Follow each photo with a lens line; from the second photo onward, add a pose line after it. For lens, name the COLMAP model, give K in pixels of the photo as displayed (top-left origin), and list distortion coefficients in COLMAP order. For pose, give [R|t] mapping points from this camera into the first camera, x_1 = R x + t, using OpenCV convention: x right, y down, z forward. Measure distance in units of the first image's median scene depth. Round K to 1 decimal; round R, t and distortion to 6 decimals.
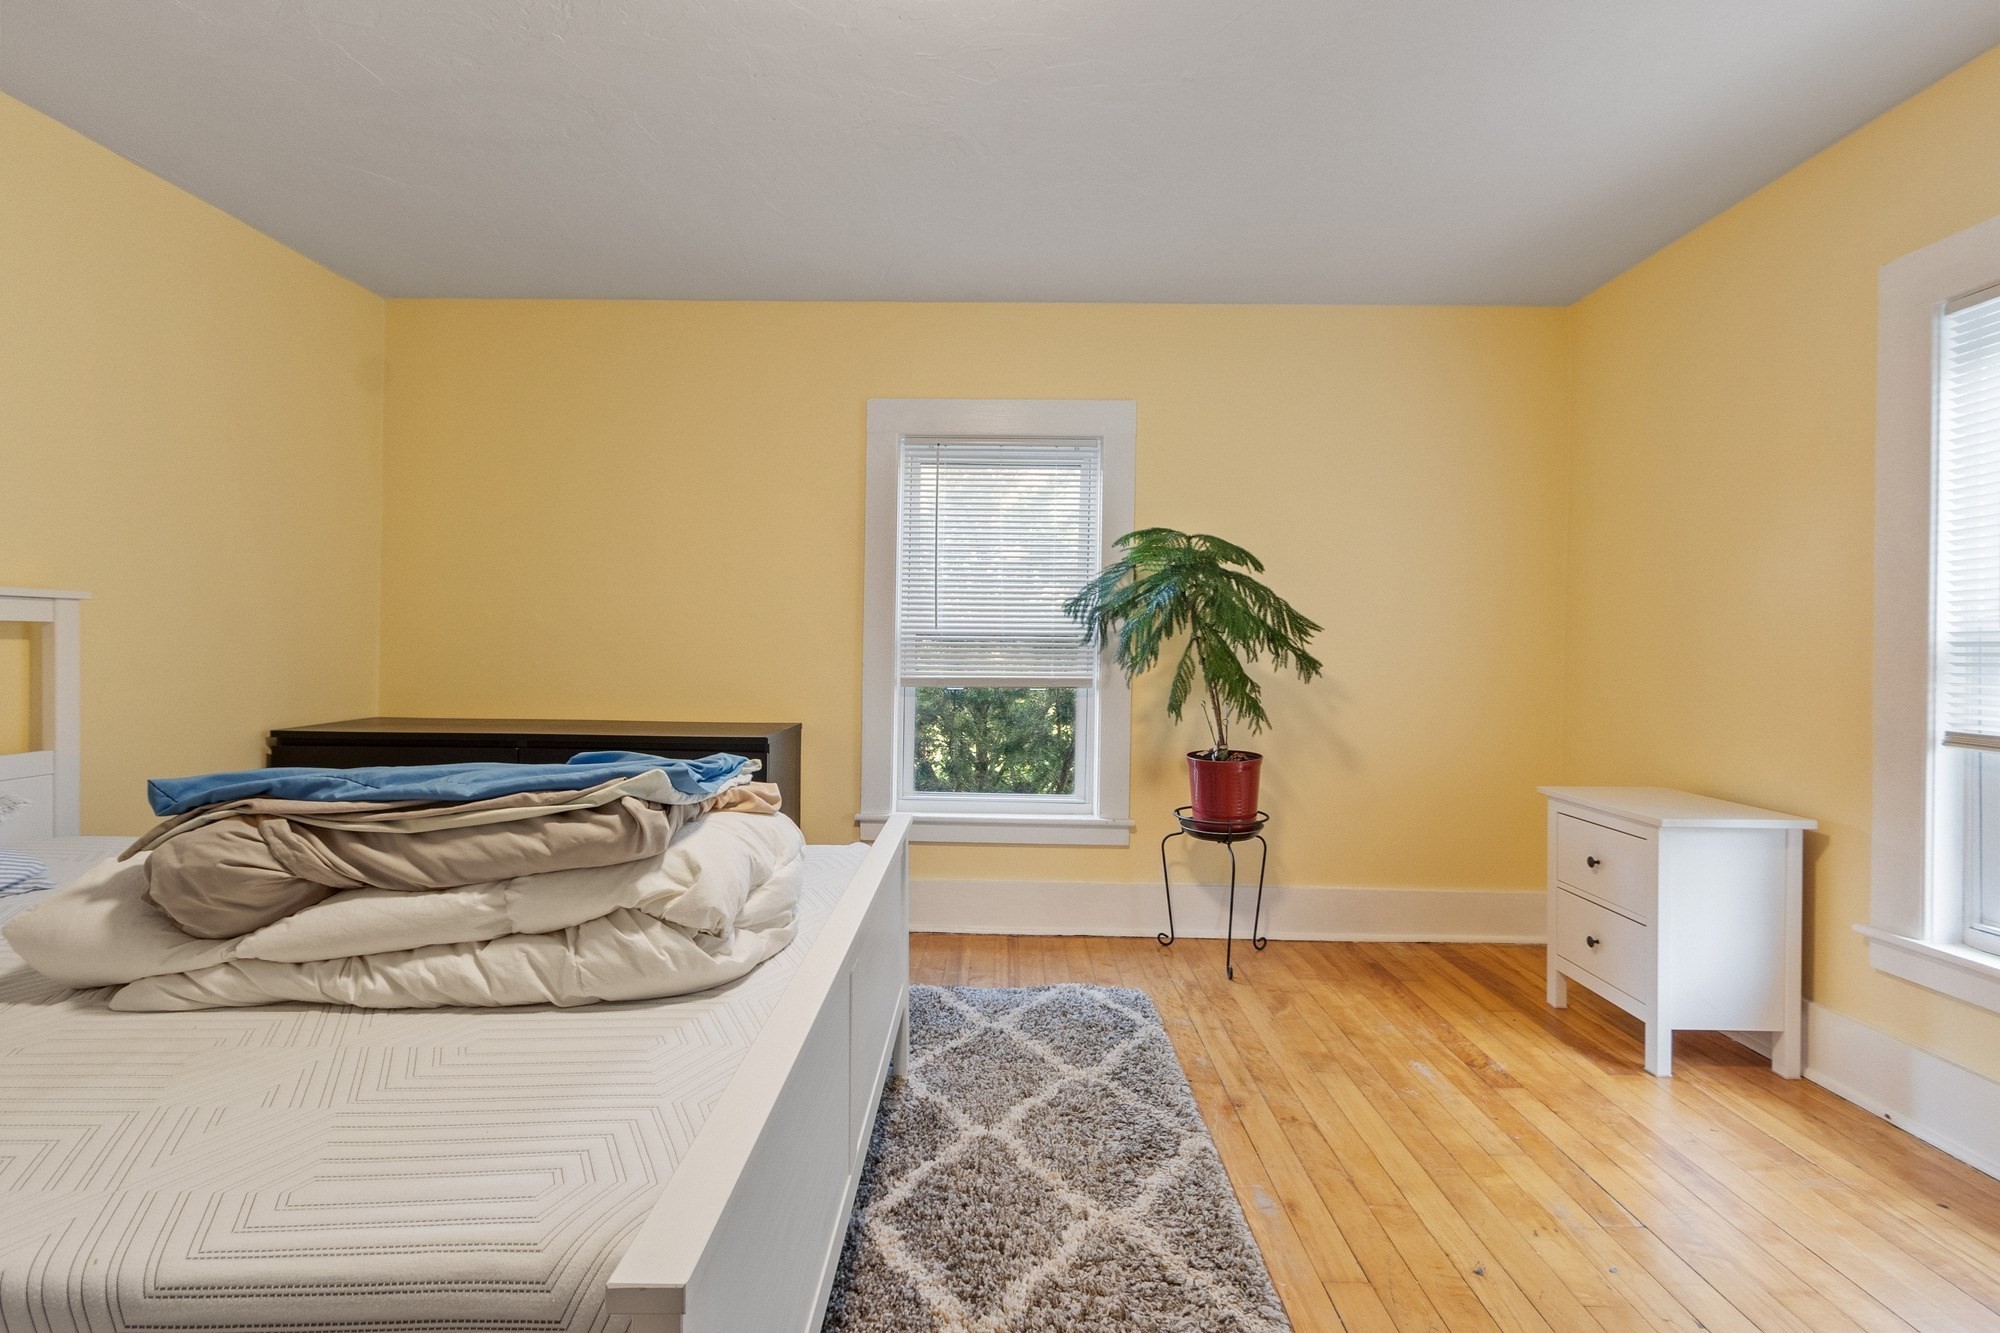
lens RADIAL K [[896.5, 0, 1002.9], [0, 896.5, 658.4], [0, 0, 1]] dist [-0.000208, 0.001379]
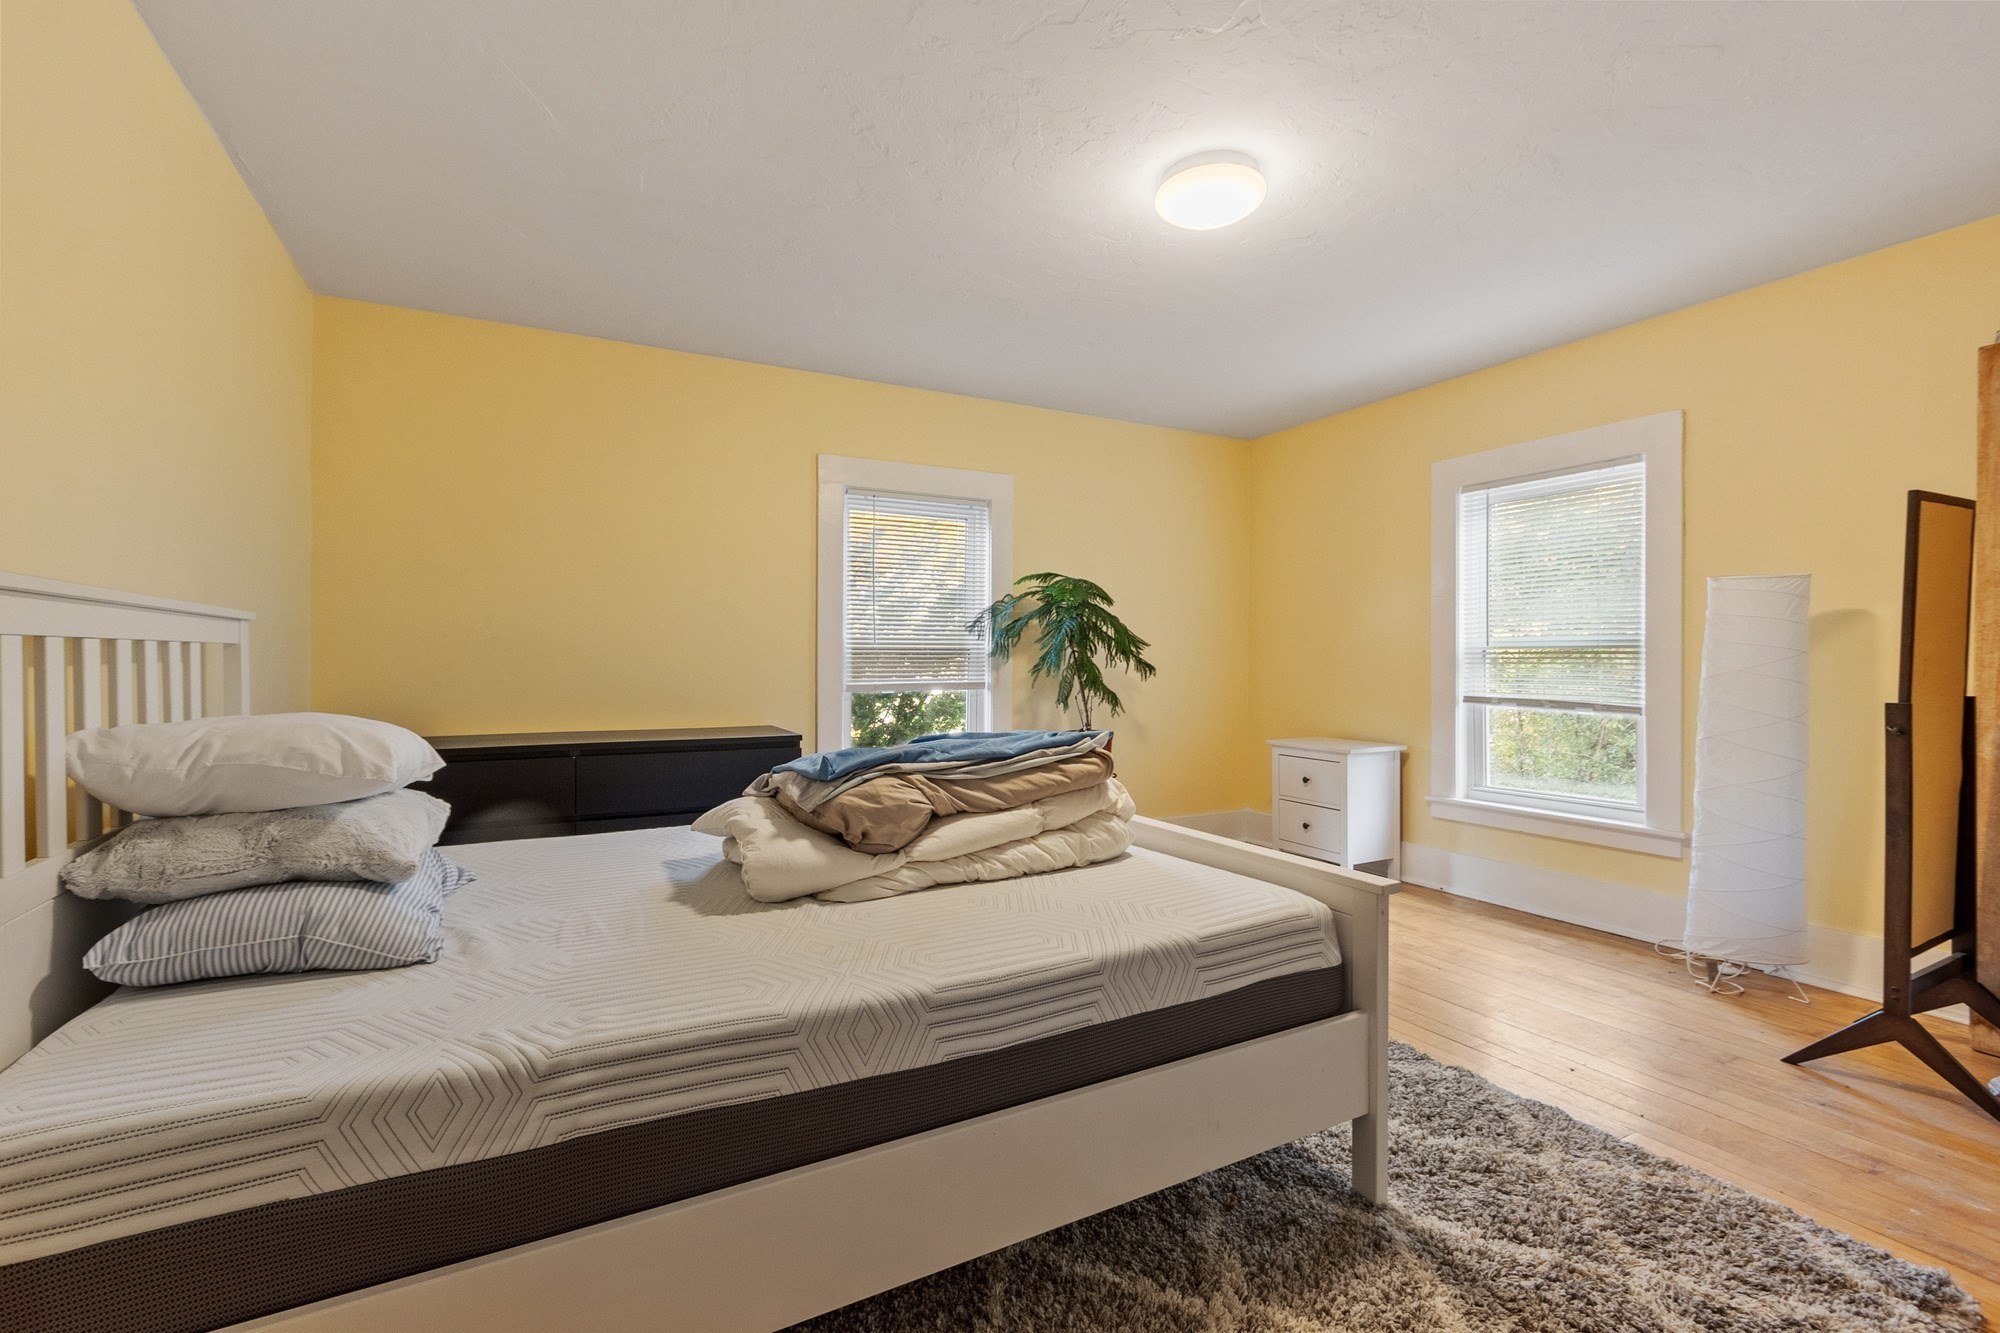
lens RADIAL K [[896.5, 0, 991.8], [0, 896.5, 667.3], [0, 0, 1]] dist [-0.000208, 0.001379]
pose [[0.874533, -0.014970, 0.484734, -0.898879], [0.013568, 0.999887, 0.006401, -0.011182], [-0.484776, 0.000979, 0.874638, -0.277916]]
